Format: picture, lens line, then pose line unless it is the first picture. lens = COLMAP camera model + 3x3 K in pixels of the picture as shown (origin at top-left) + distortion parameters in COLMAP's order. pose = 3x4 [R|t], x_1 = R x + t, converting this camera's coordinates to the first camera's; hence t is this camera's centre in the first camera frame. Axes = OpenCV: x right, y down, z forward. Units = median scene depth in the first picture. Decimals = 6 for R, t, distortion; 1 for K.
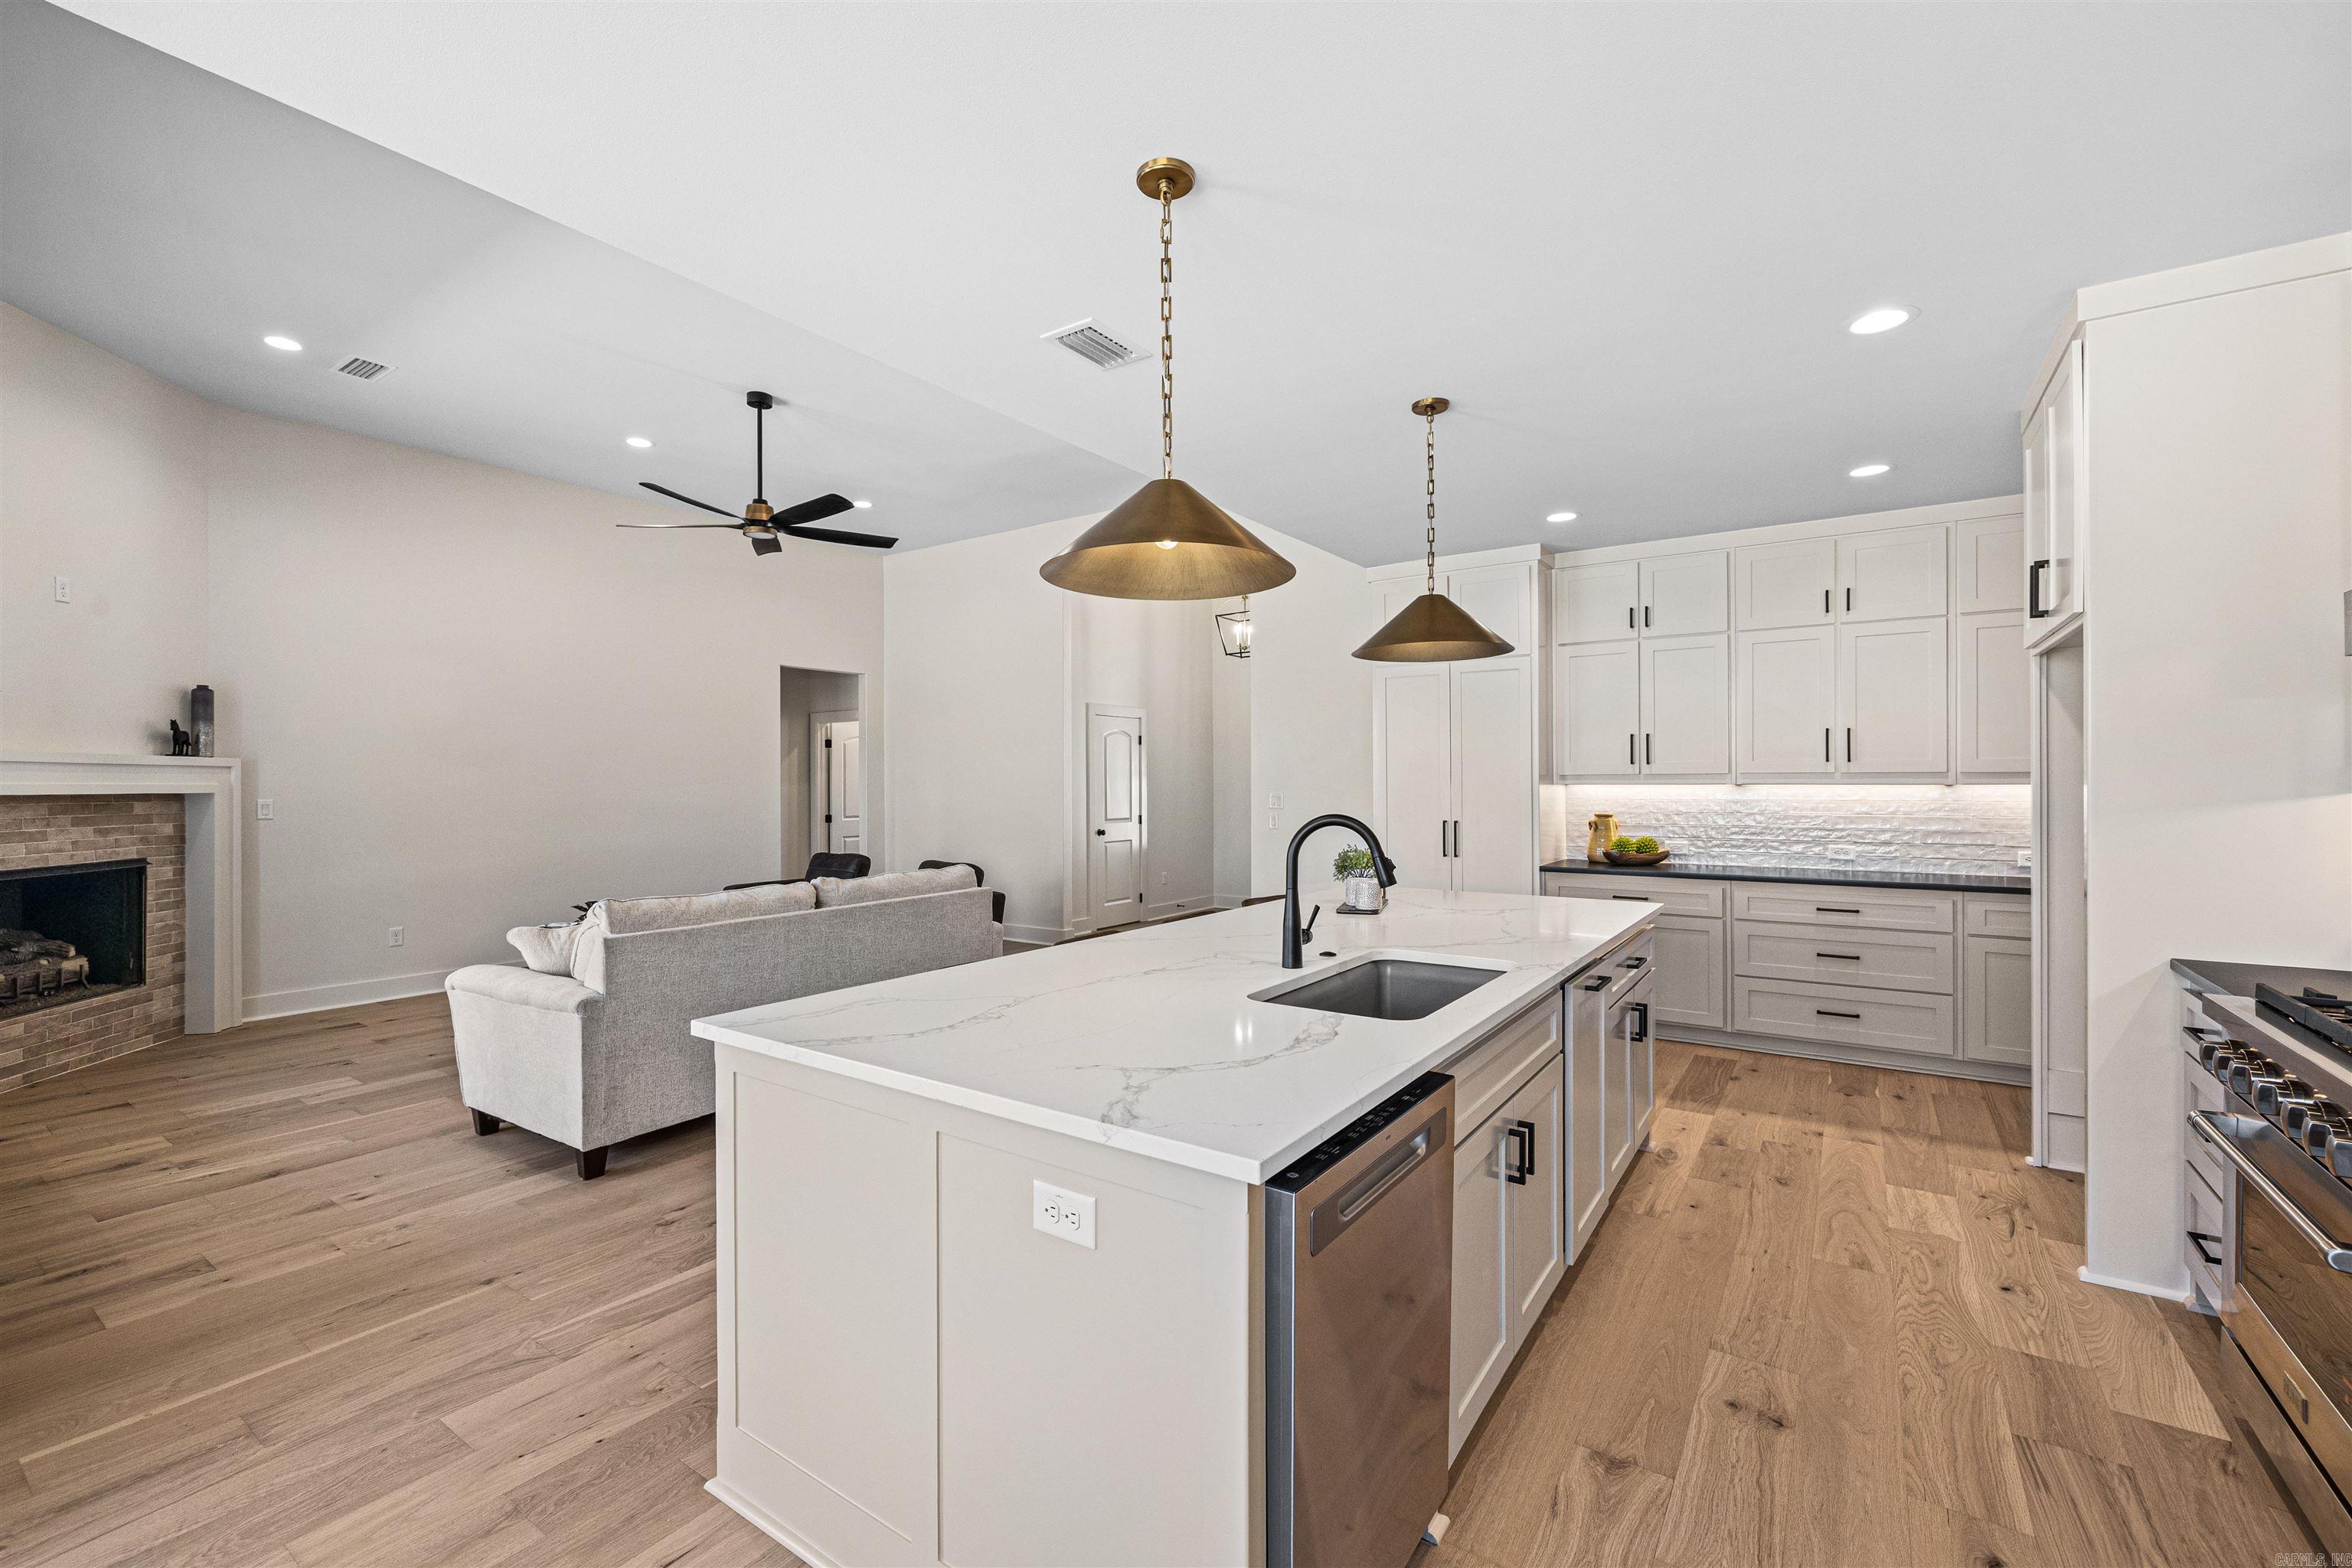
lens RADIAL K [[987.9, 0, 1176.0], [0, 987.9, 784.0], [0, 0, 1]] dist [0.002428, 0.000321]
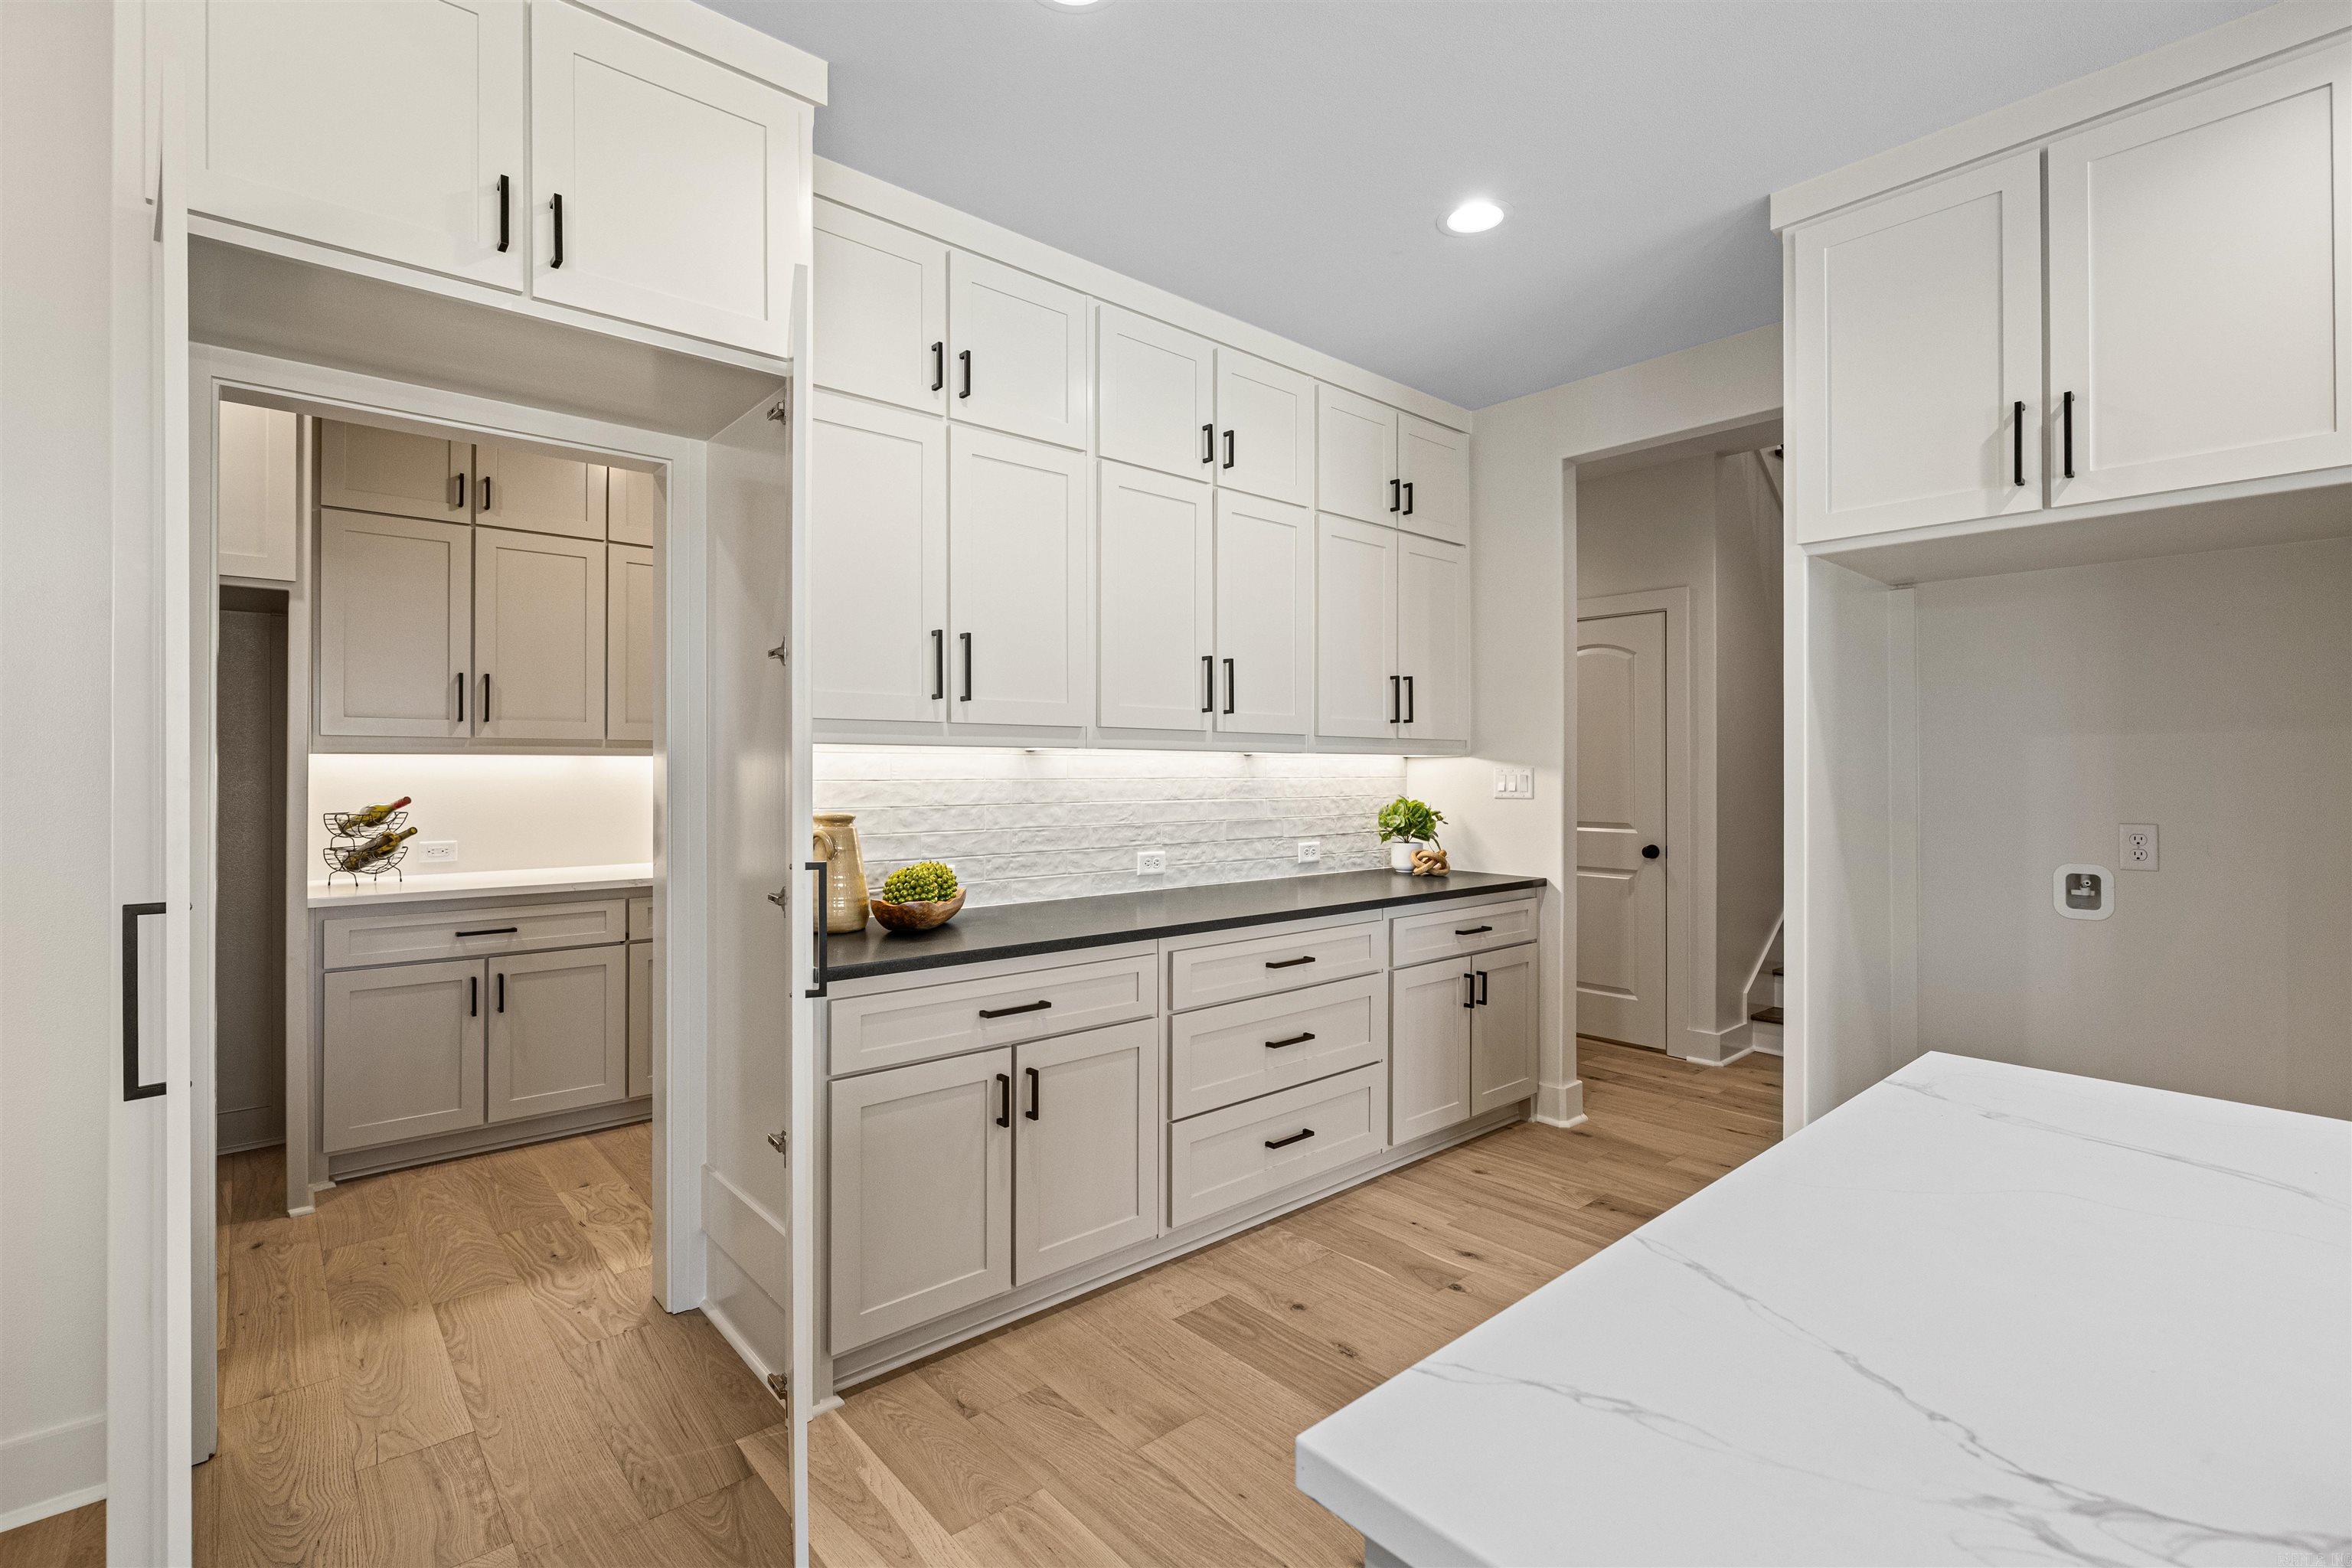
lens RADIAL K [[1059.0, 0, 1164.6], [0, 1059.0, 766.4], [0, 0, 1]] dist [0.000882, 0.000105]
pose [[0.255637, 0.007414, 0.966744, 0.036377], [-0.000583, 0.999972, -0.007515, 0.014899], [-0.966773, 0.001358, 0.255634, 0.863525]]
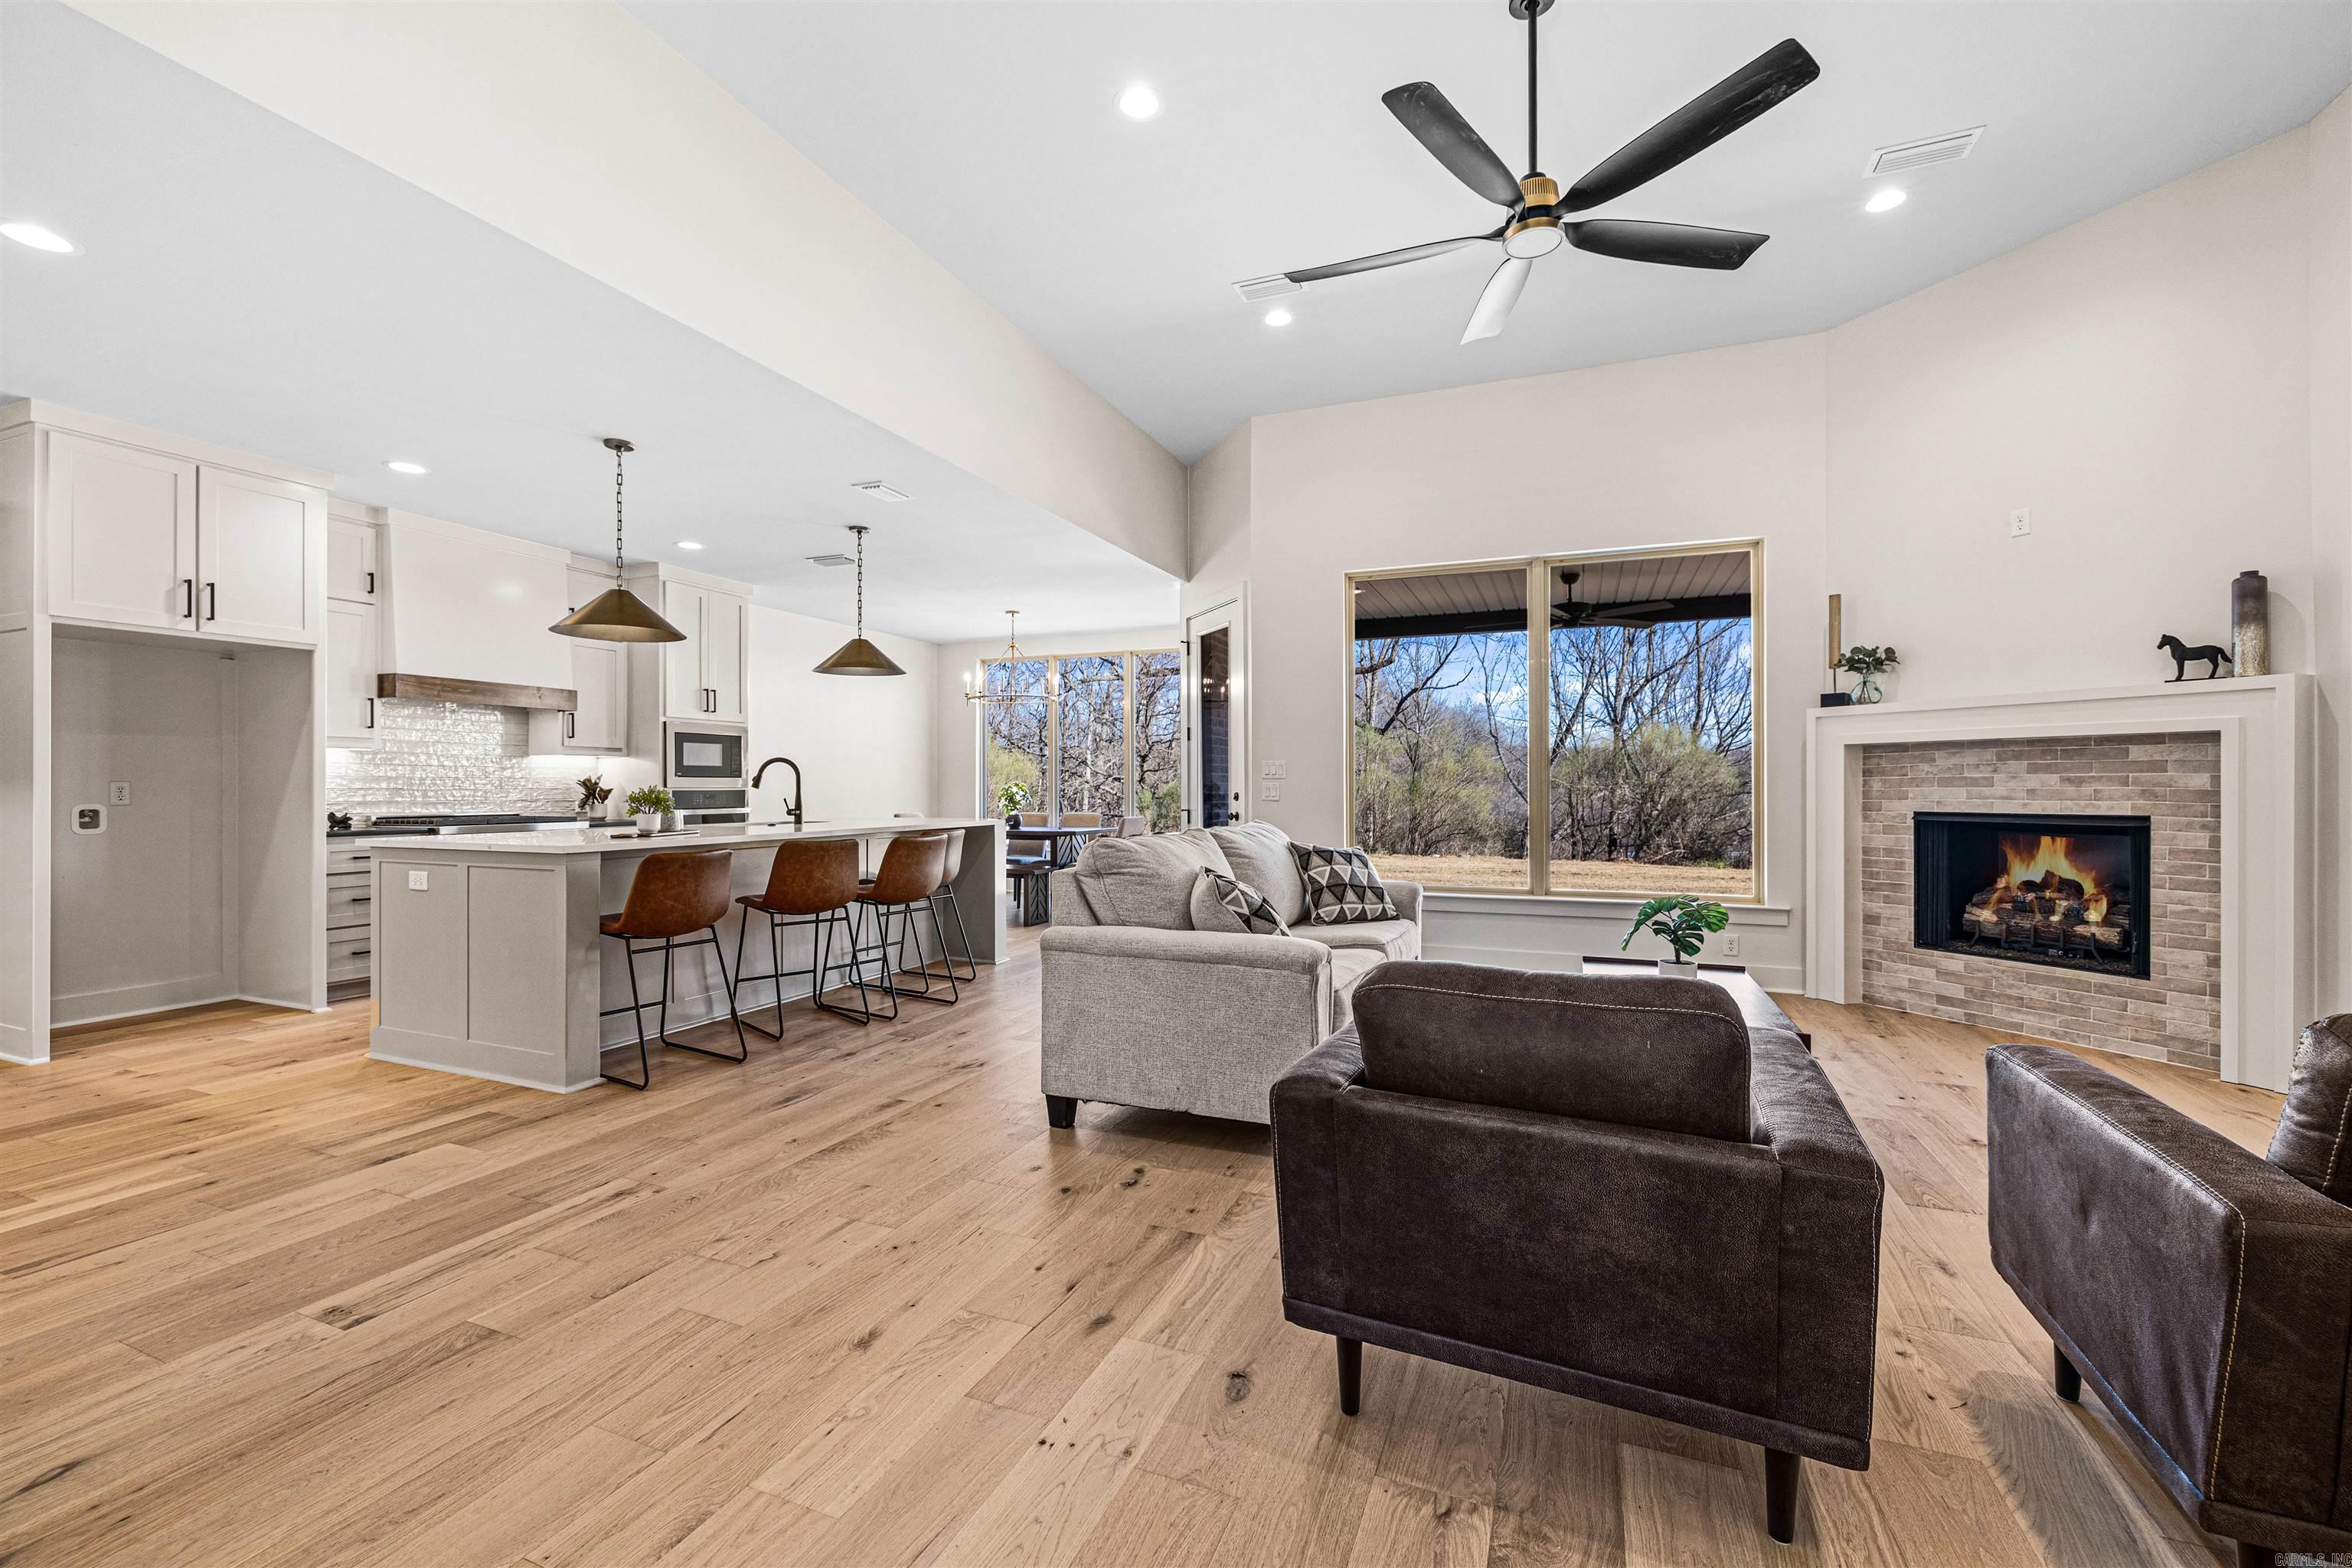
lens RADIAL K [[975.0, 0, 1168.9], [0, 975.0, 784.2], [0, 0, 1]] dist [0.001897, 0.000277]
pose [[-0.981785, 0.003774, -0.189960, -0.140501], [0.004220, 0.999989, -0.001942, 0.048957], [0.189950, -0.002708, -0.981790, 1.657139]]
